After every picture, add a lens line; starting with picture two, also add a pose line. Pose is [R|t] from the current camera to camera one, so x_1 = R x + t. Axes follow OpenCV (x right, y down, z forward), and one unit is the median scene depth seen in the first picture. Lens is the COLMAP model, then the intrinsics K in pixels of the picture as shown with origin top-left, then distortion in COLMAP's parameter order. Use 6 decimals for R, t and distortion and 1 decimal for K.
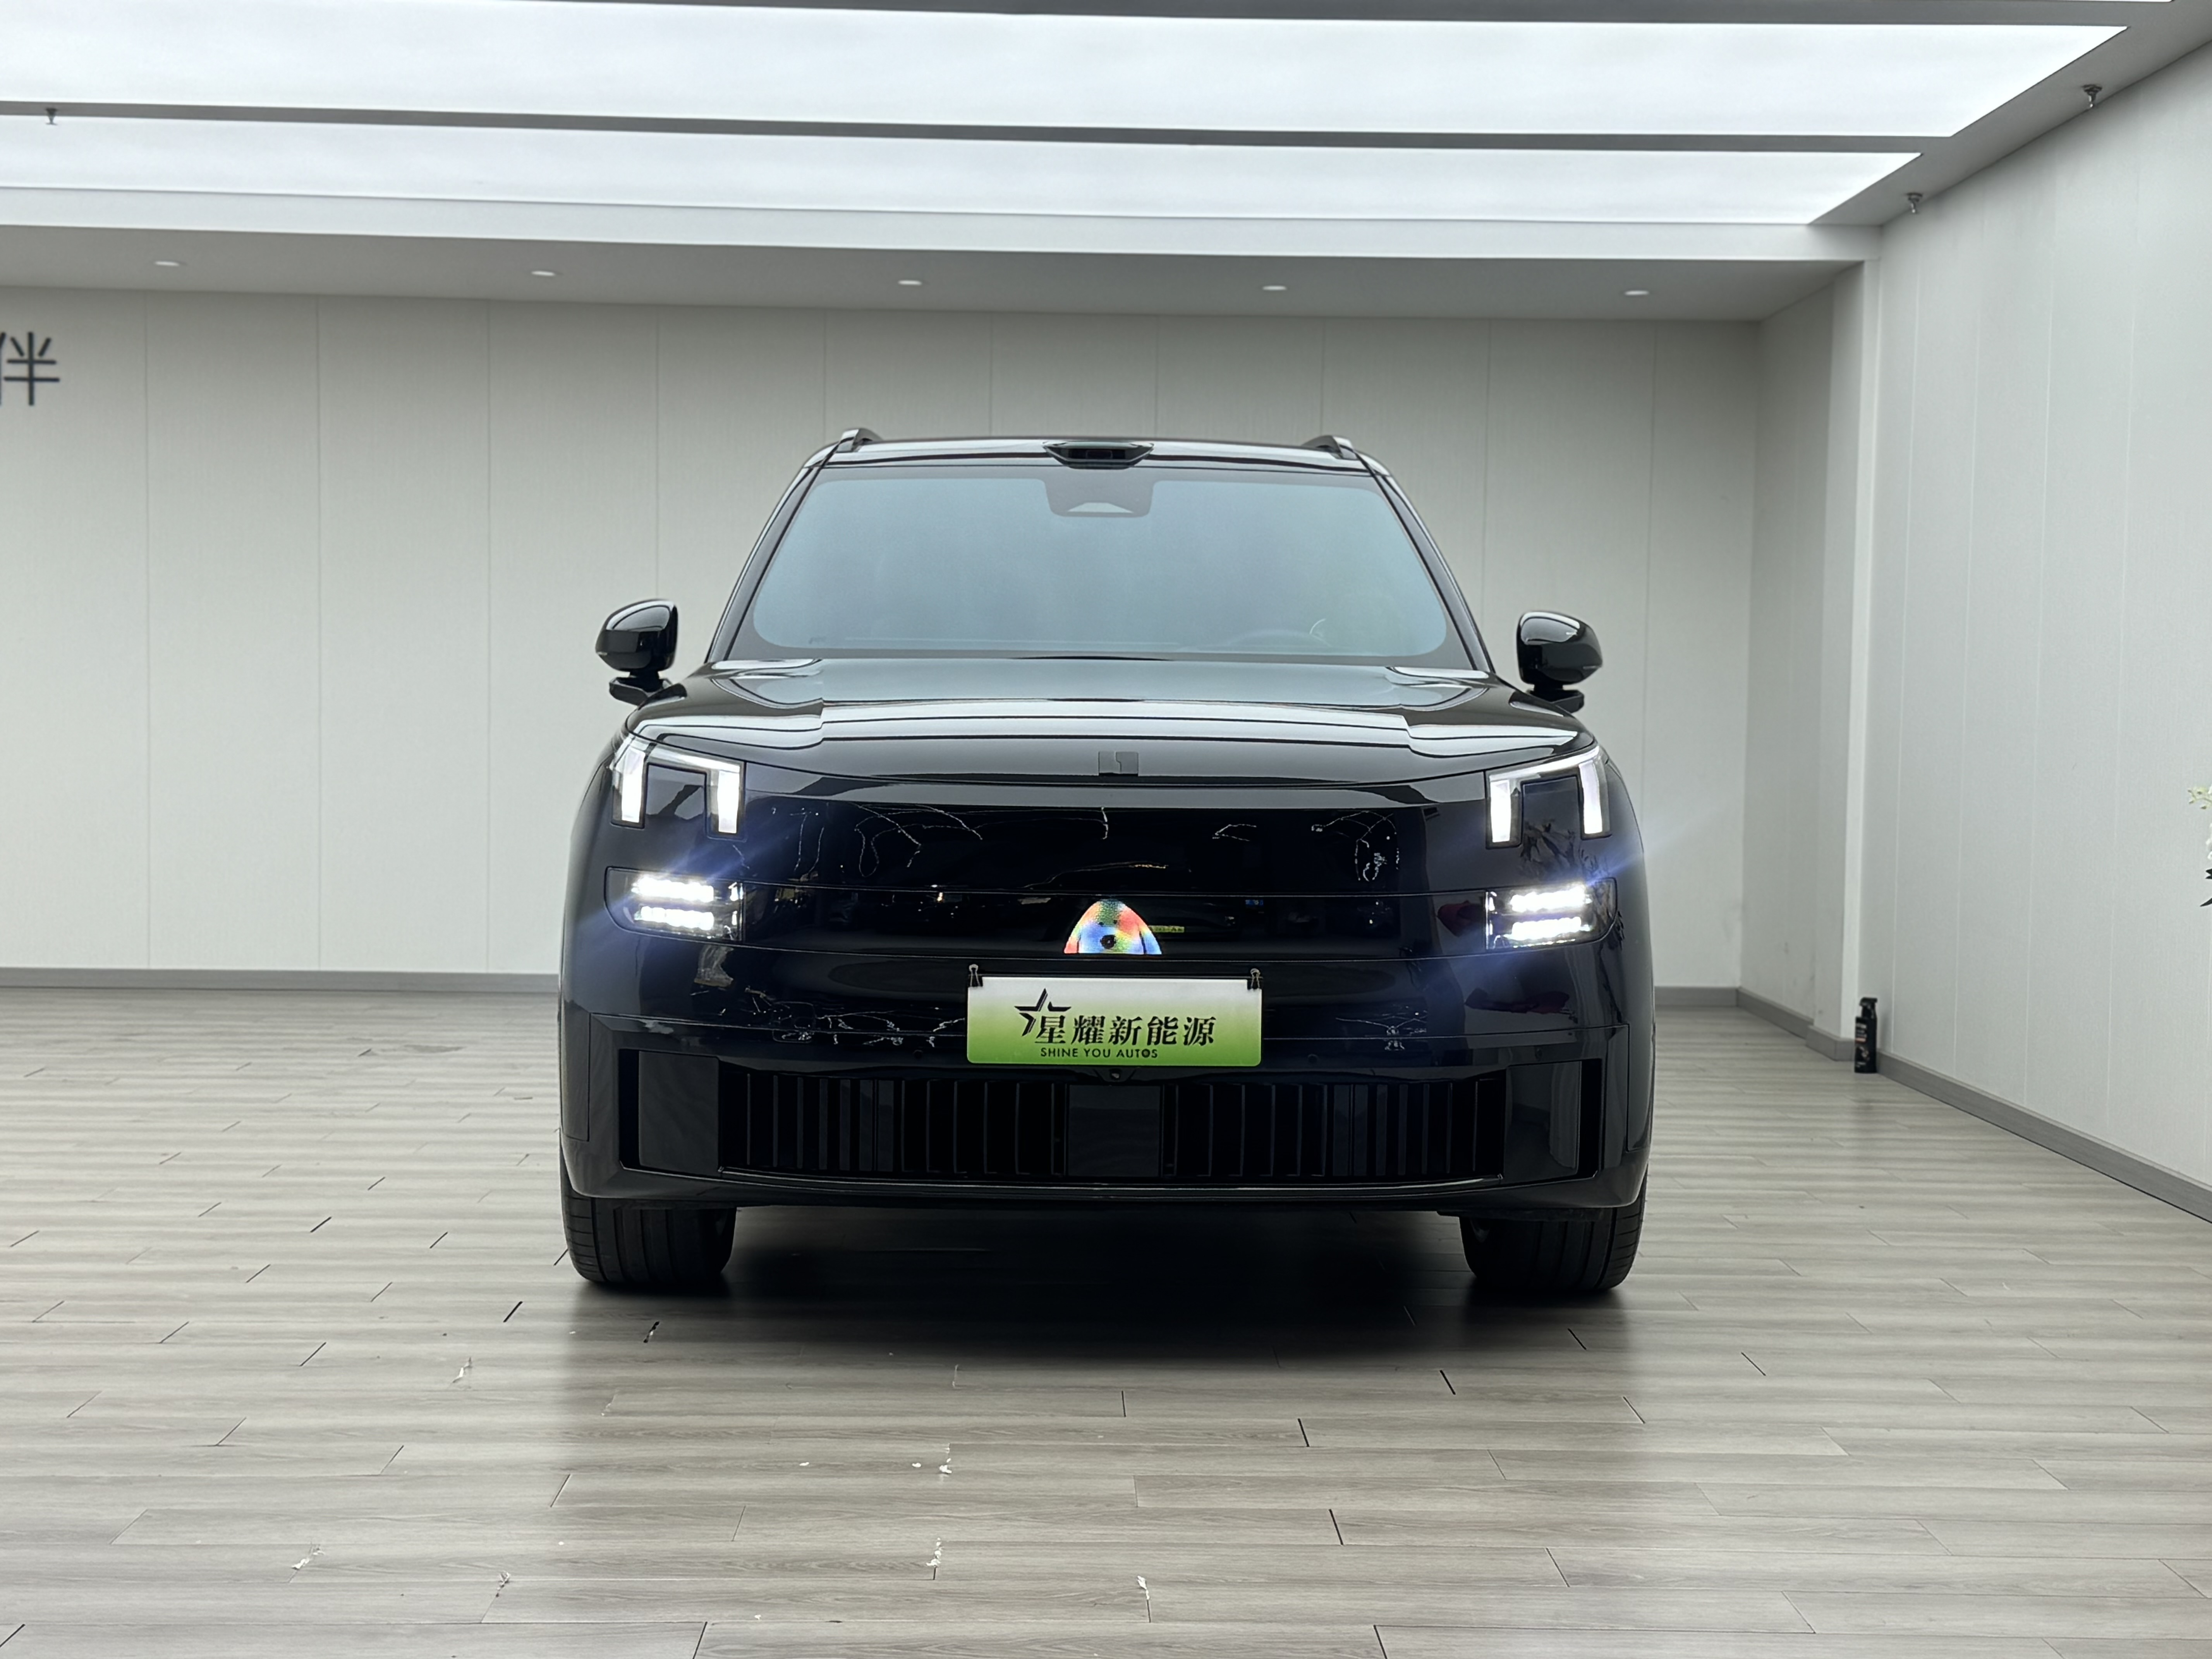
lens RADIAL K [[3074.2, 0, 1090.8], [0, 3074.2, 821.7], [0, 0, 1]] dist [0.146402, 0.000000]
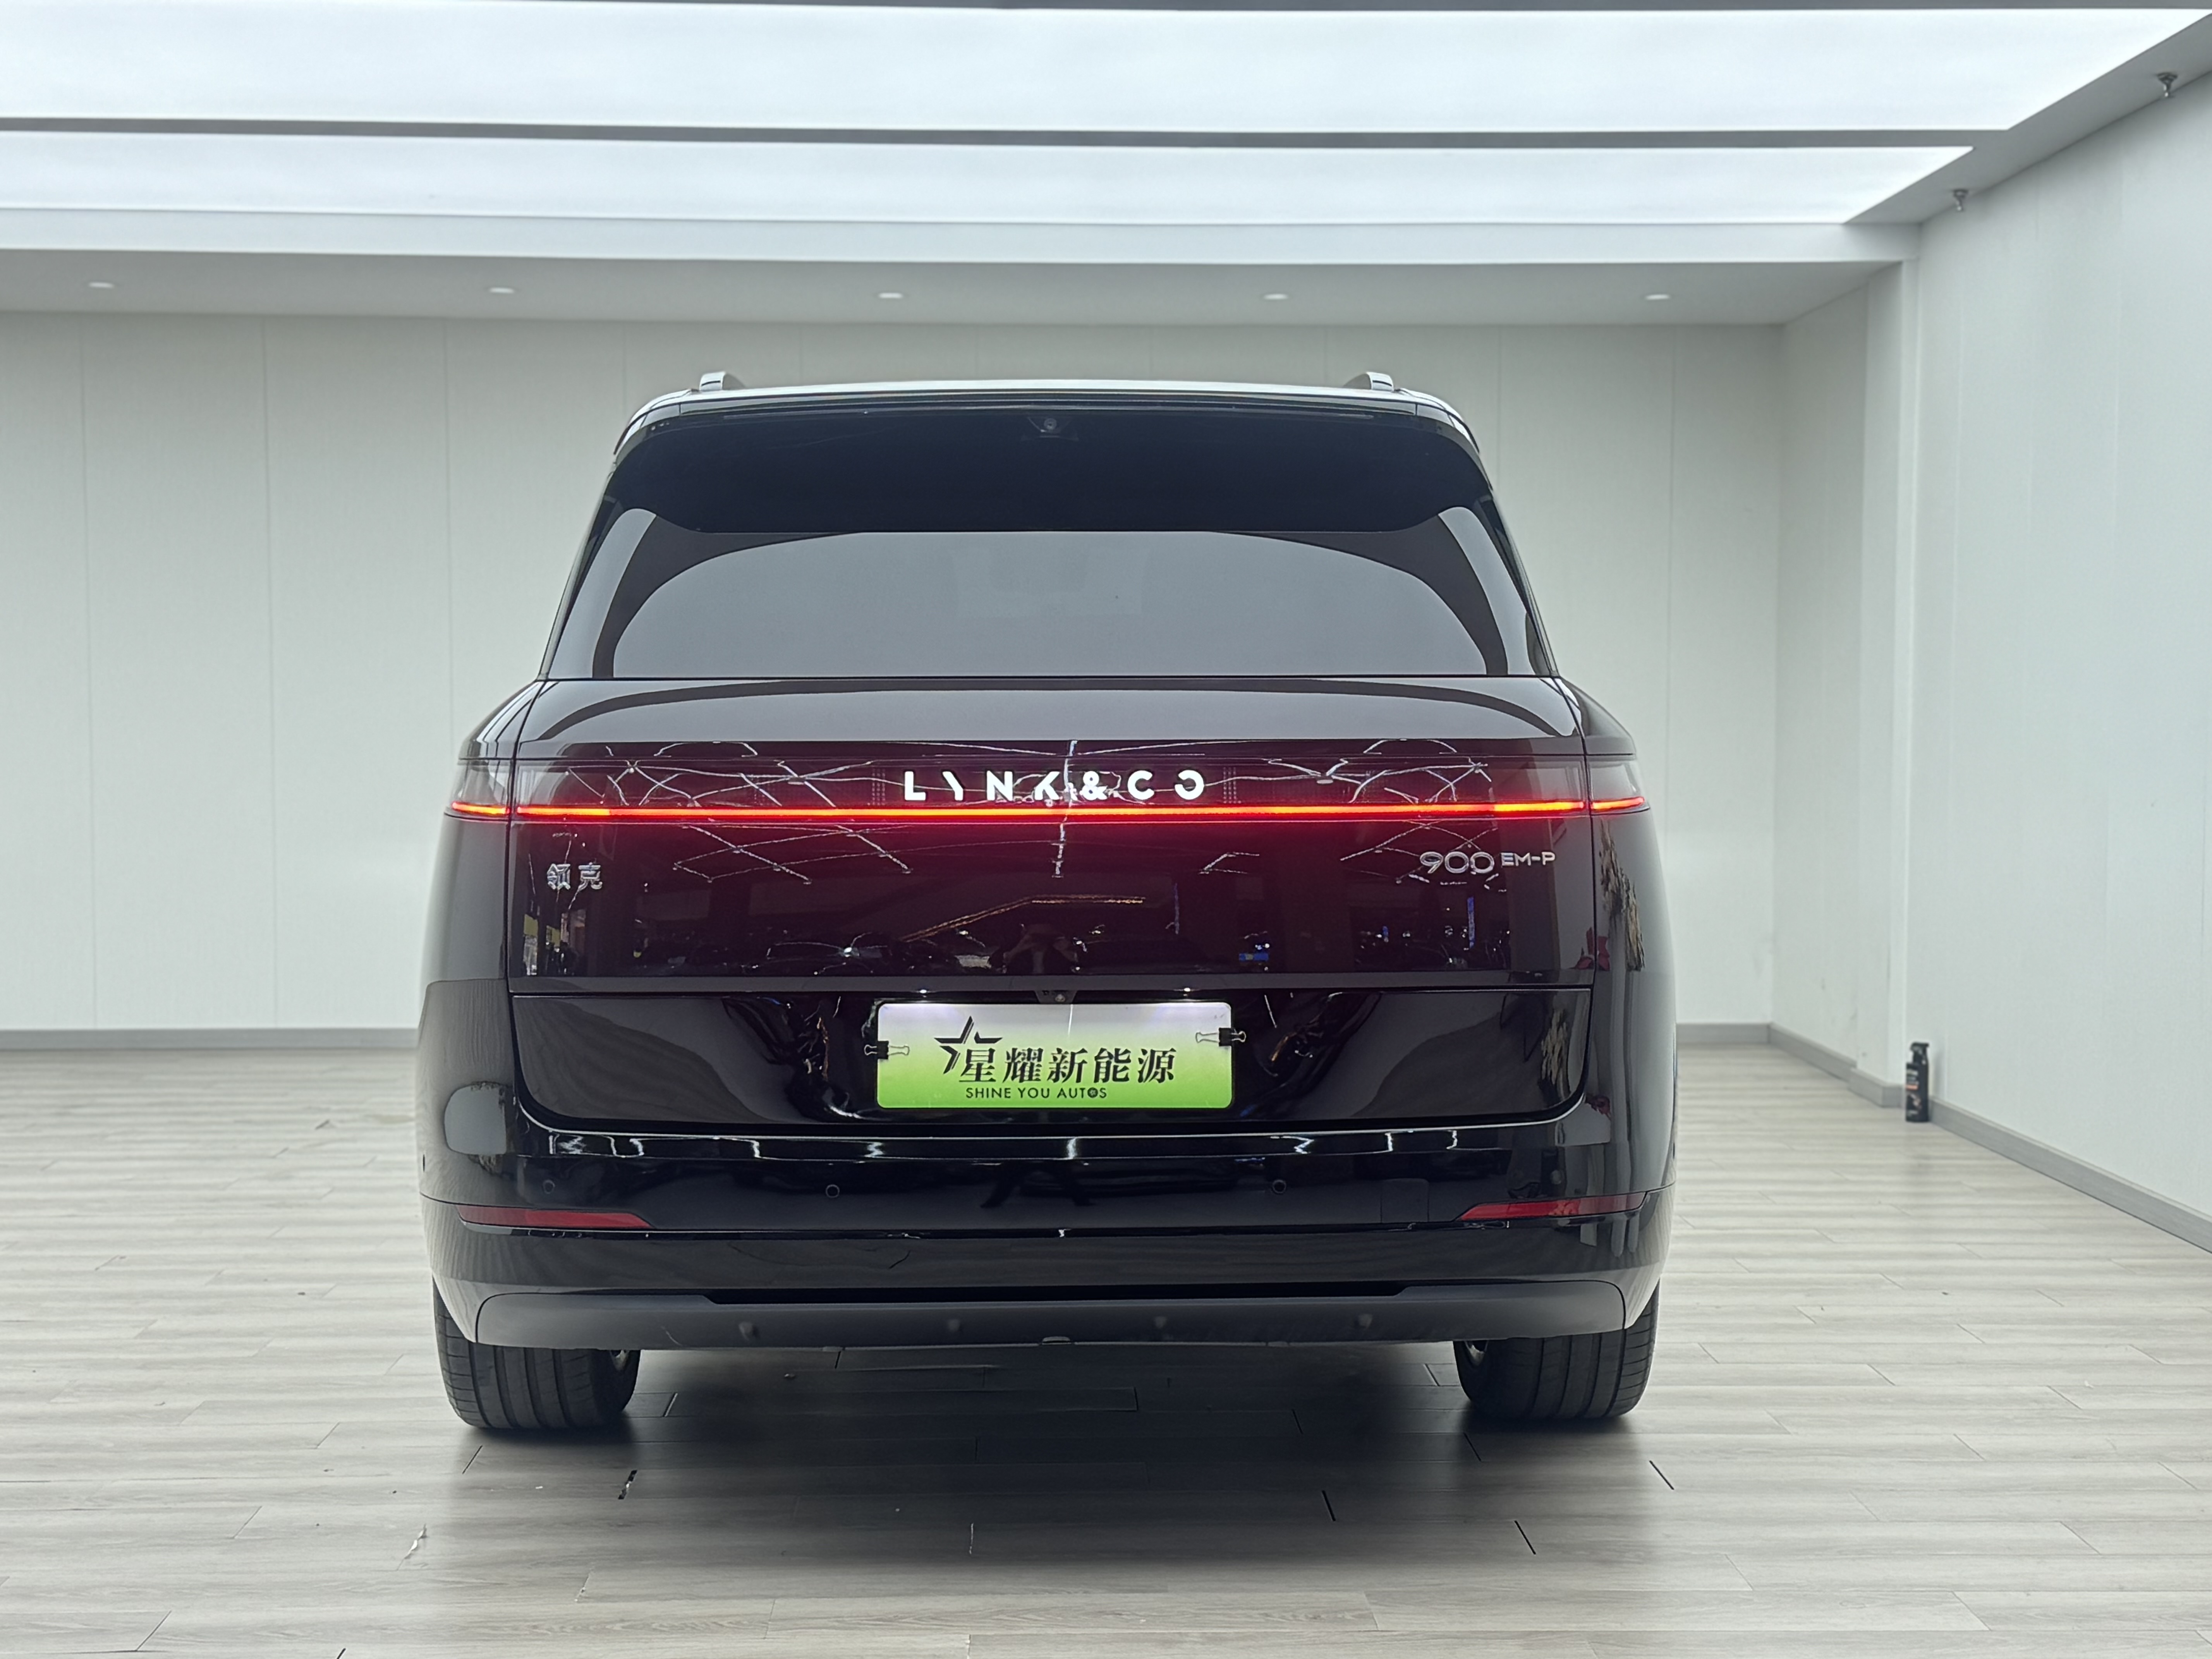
lens RADIAL K [[3074.2, 0, 1091.7], [0, 3074.2, 822.2], [0, 0, 1]] dist [0.146402, 0.000000]
pose [[0.999882, -0.013240, 0.007838, -0.009721], [0.013228, 0.999911, 0.001537, -0.019685], [-0.007857, -0.001433, 0.999968, 0.075844]]
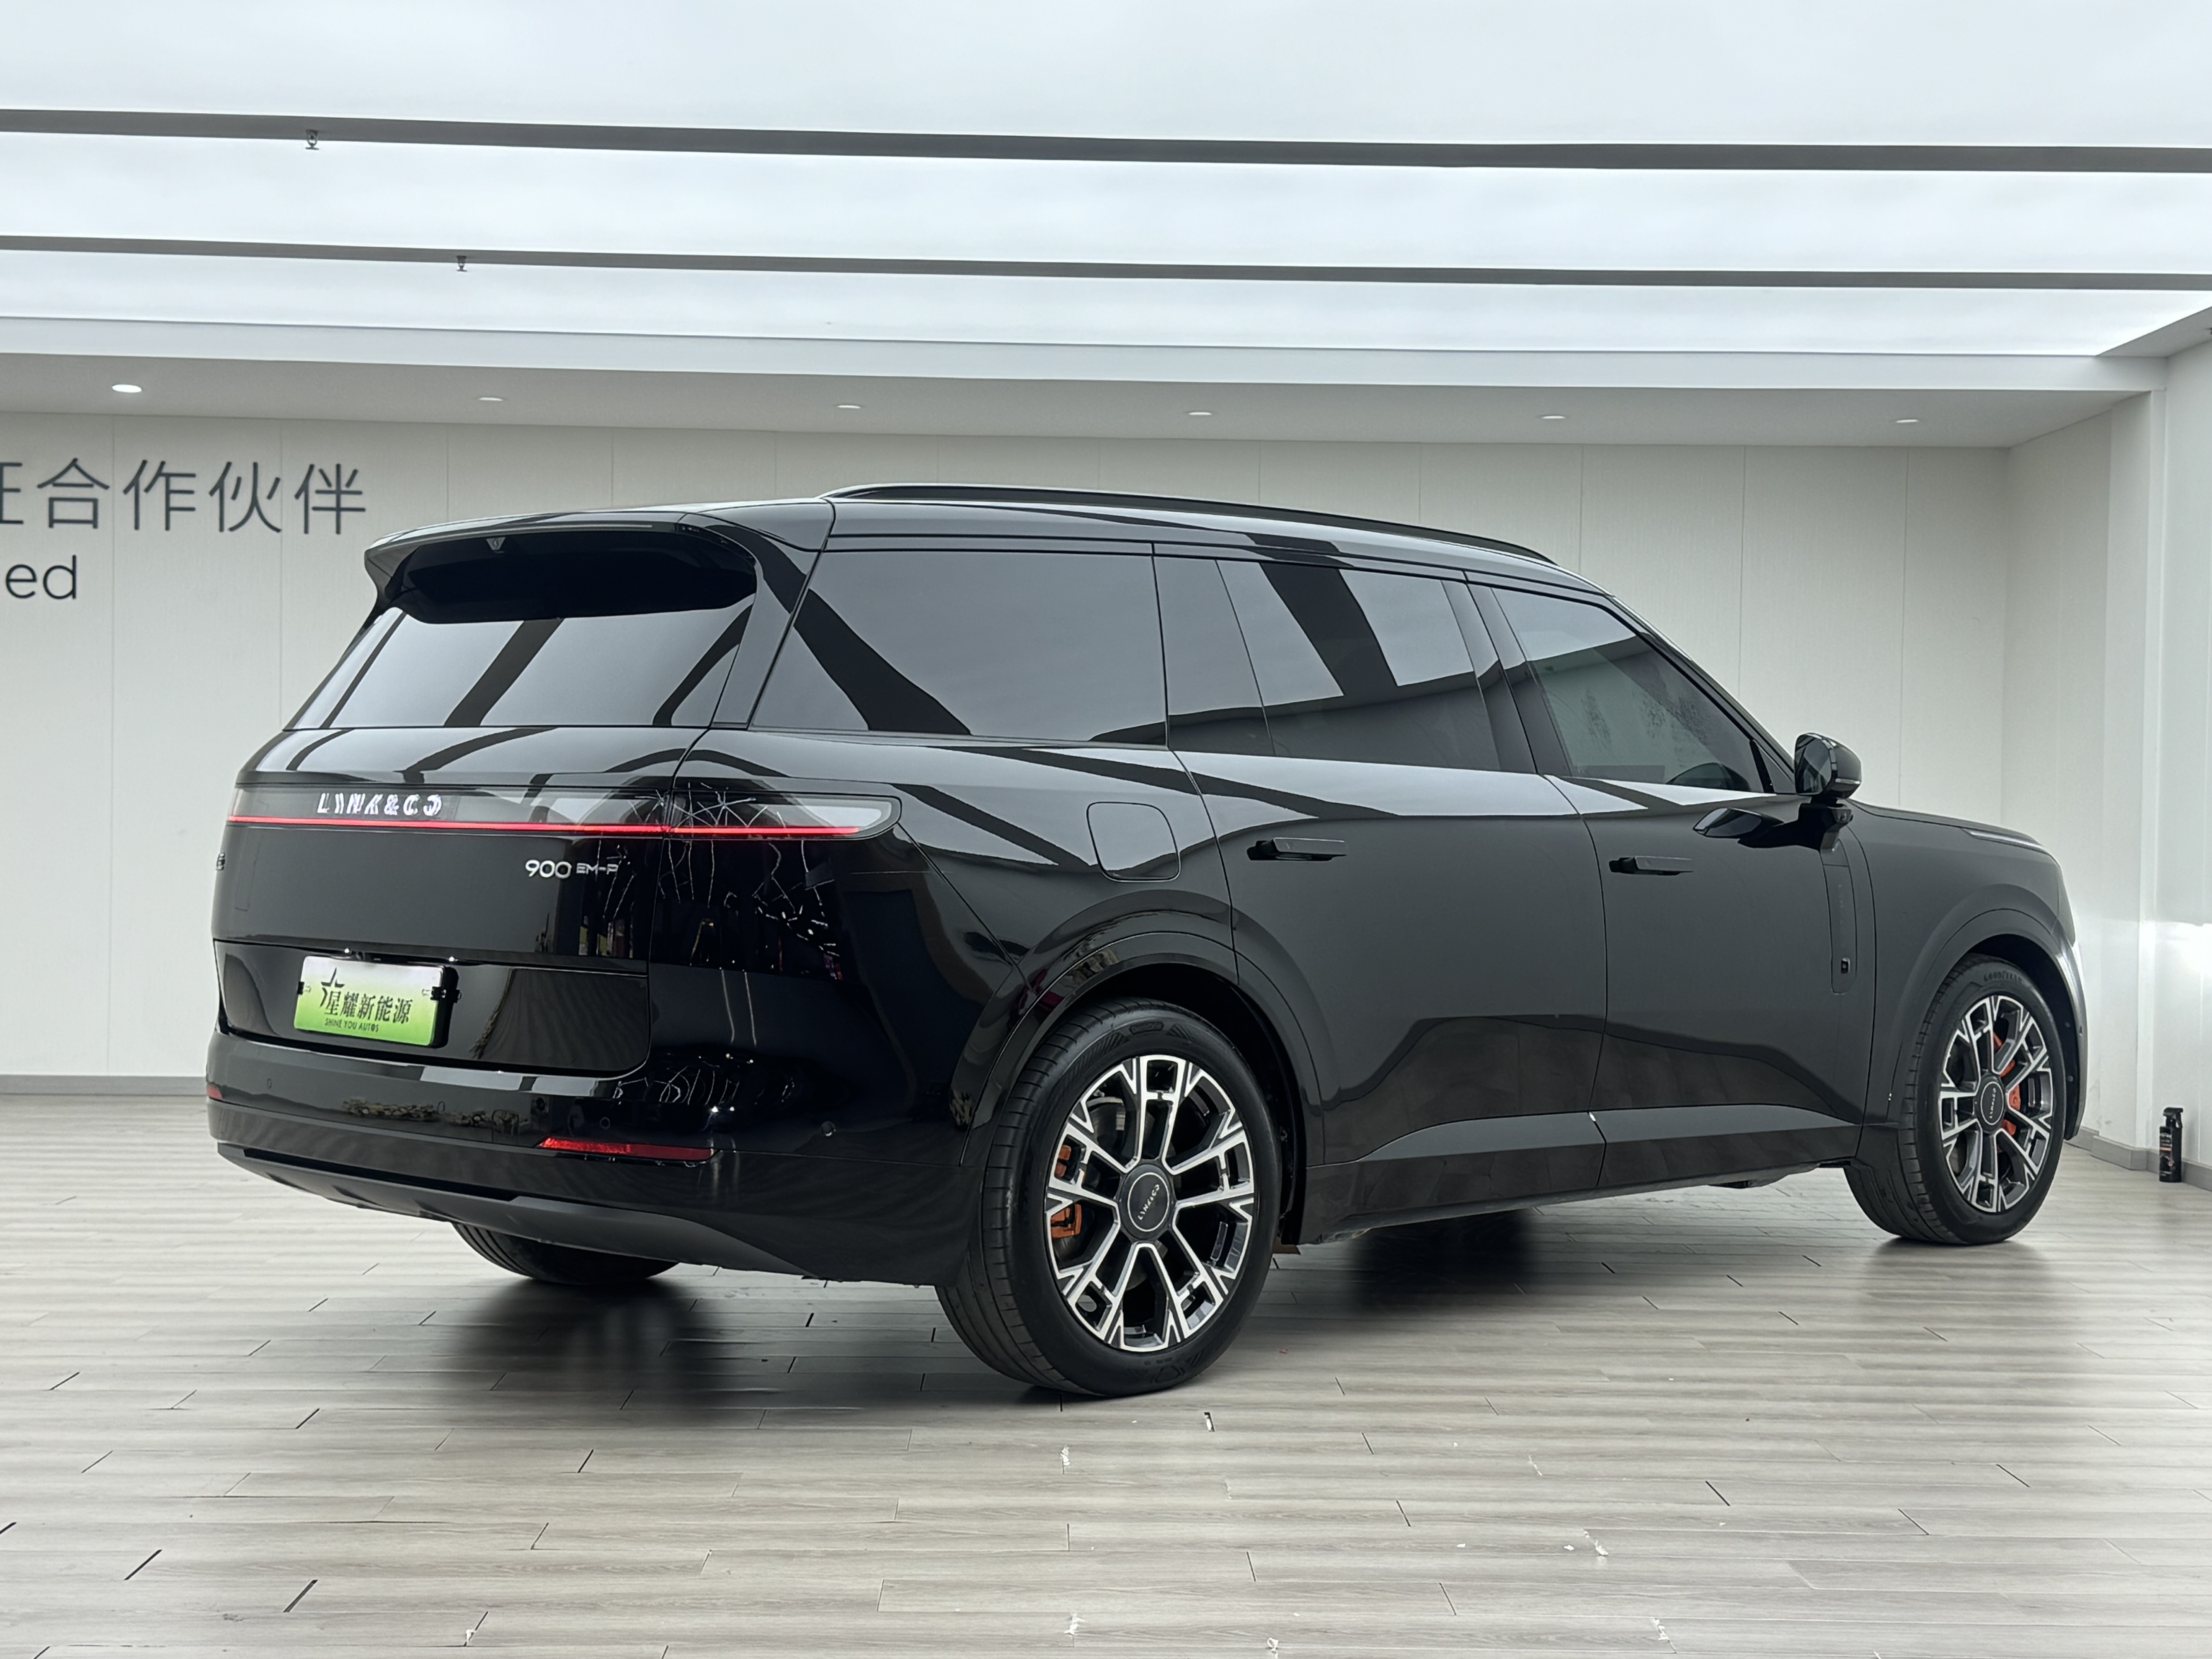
lens RADIAL K [[3074.2, 0, 1124.4], [0, 3074.2, 813.3], [0, 0, 1]] dist [0.146402, 0.000000]
pose [[0.999960, -0.000594, 0.008961, -0.135299], [0.000955, 0.999187, -0.040303, 0.001433], [-0.008930, 0.040310, 0.999147, -0.036214]]
